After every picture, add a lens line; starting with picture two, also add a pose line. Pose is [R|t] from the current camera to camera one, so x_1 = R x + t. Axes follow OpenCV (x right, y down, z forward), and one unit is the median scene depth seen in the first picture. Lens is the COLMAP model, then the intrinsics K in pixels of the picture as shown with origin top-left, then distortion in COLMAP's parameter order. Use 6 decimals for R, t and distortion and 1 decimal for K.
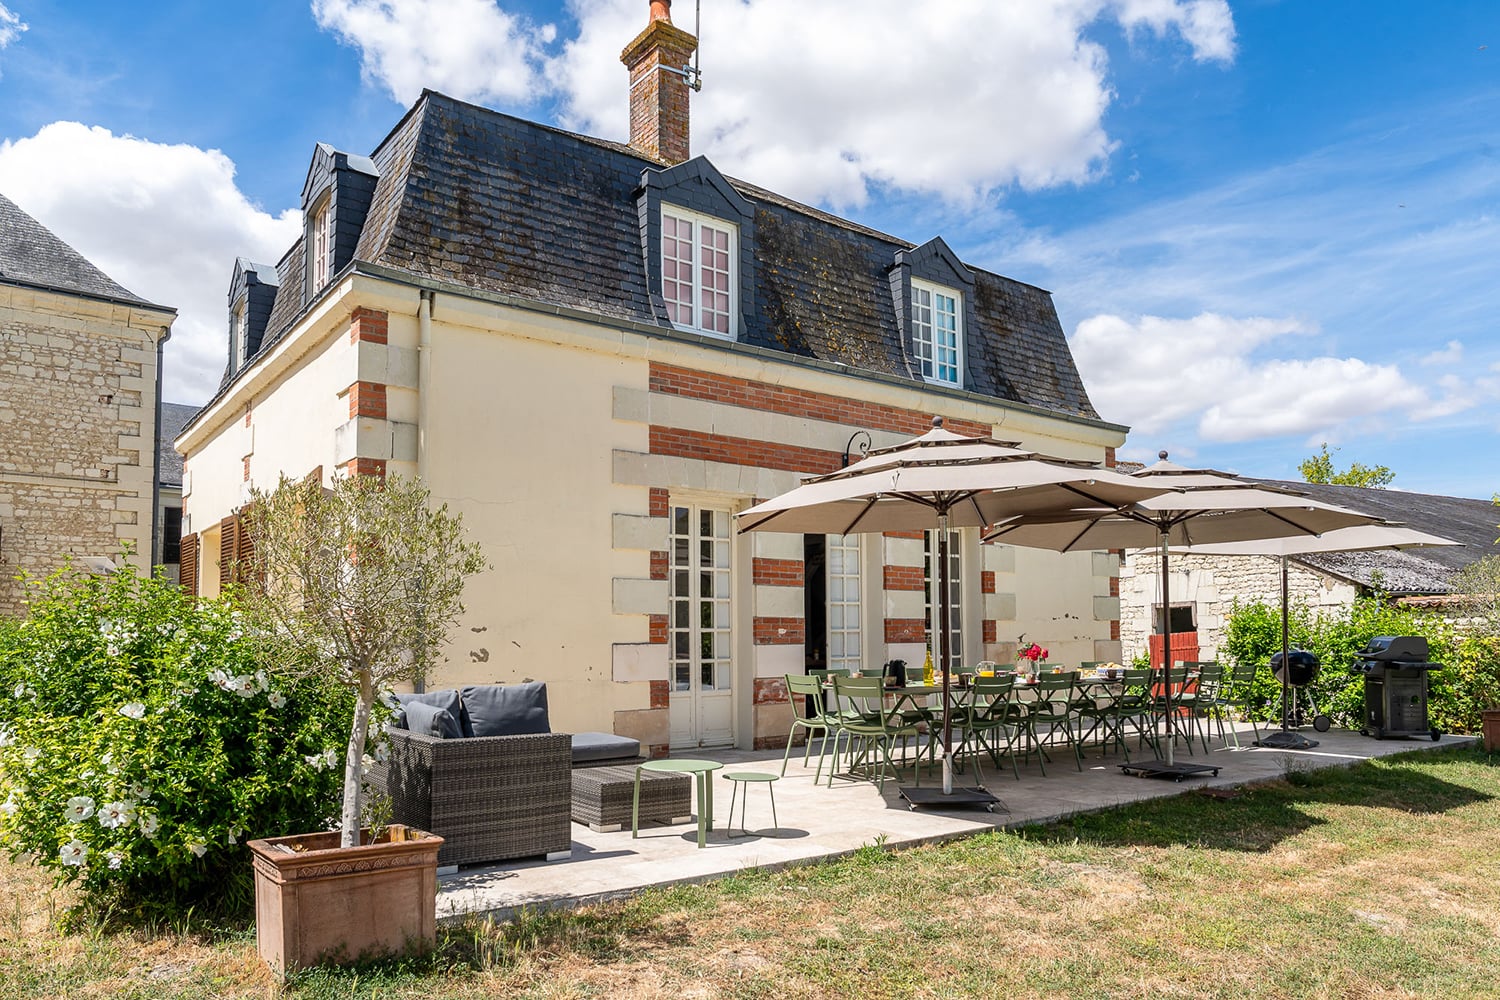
lens RADIAL K [[1063.8, 0, 766.9], [0, 1063.8, 531.7], [0, 0, 1]] dist [-0.017318, 0.003069]
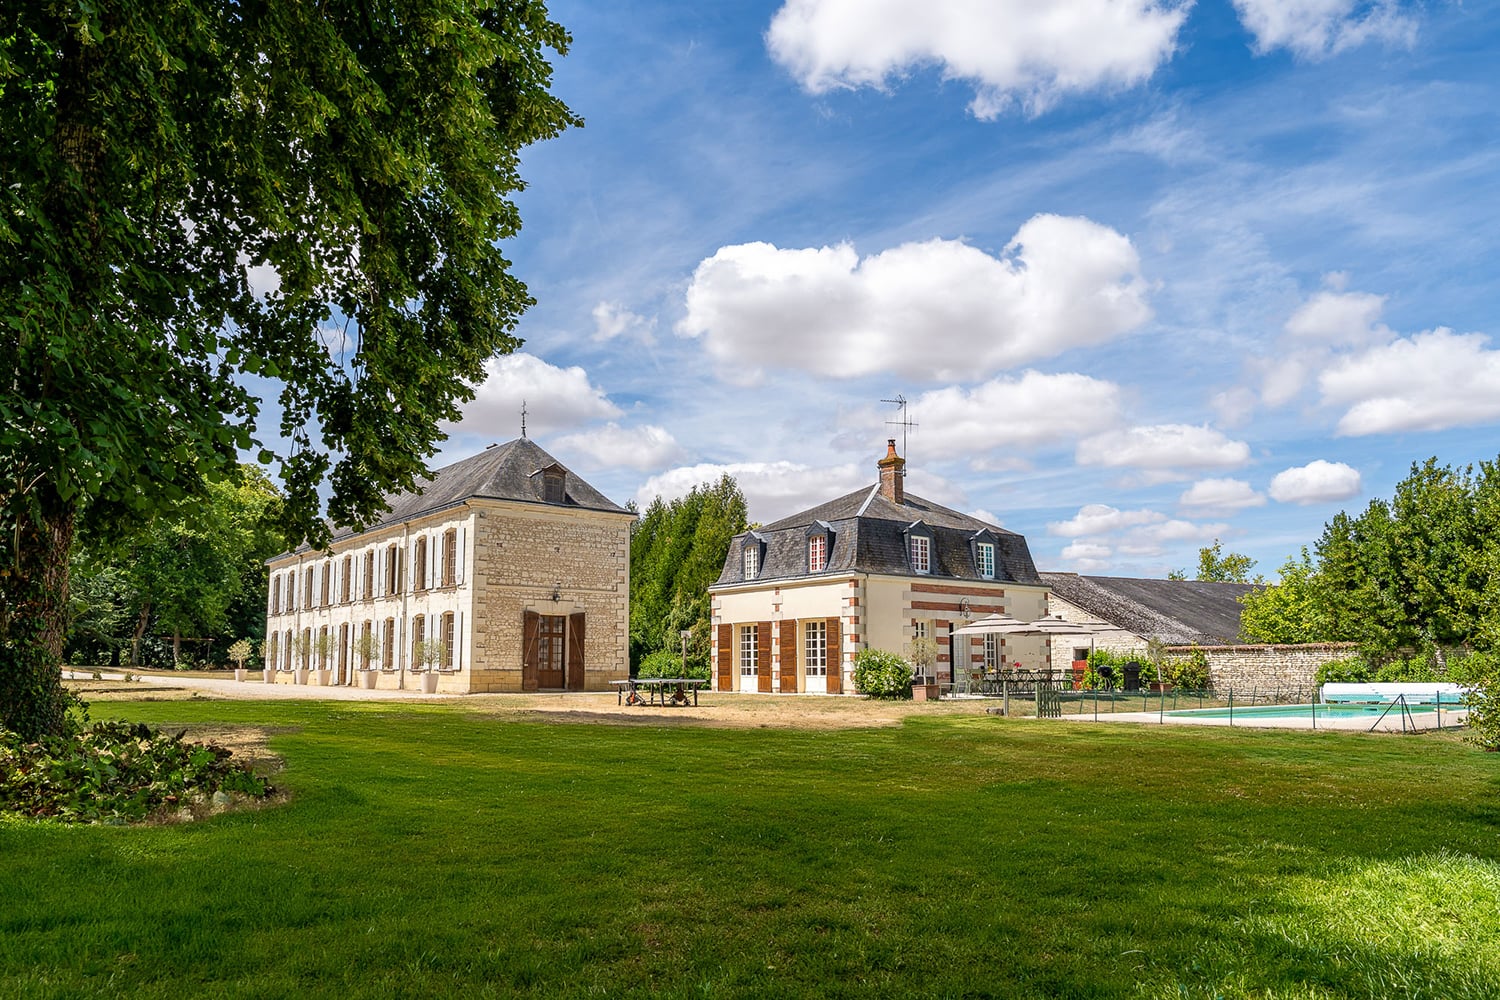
lens RADIAL K [[1063.8, 0, 756.0], [0, 1063.8, 506.7], [0, 0, 1]] dist [-0.017318, 0.003069]
pose [[0.999994, 0.002419, -0.002646, -0.587599], [-0.002538, 0.998948, -0.045785, -0.236350], [0.002533, 0.045792, 0.998948, -2.454670]]
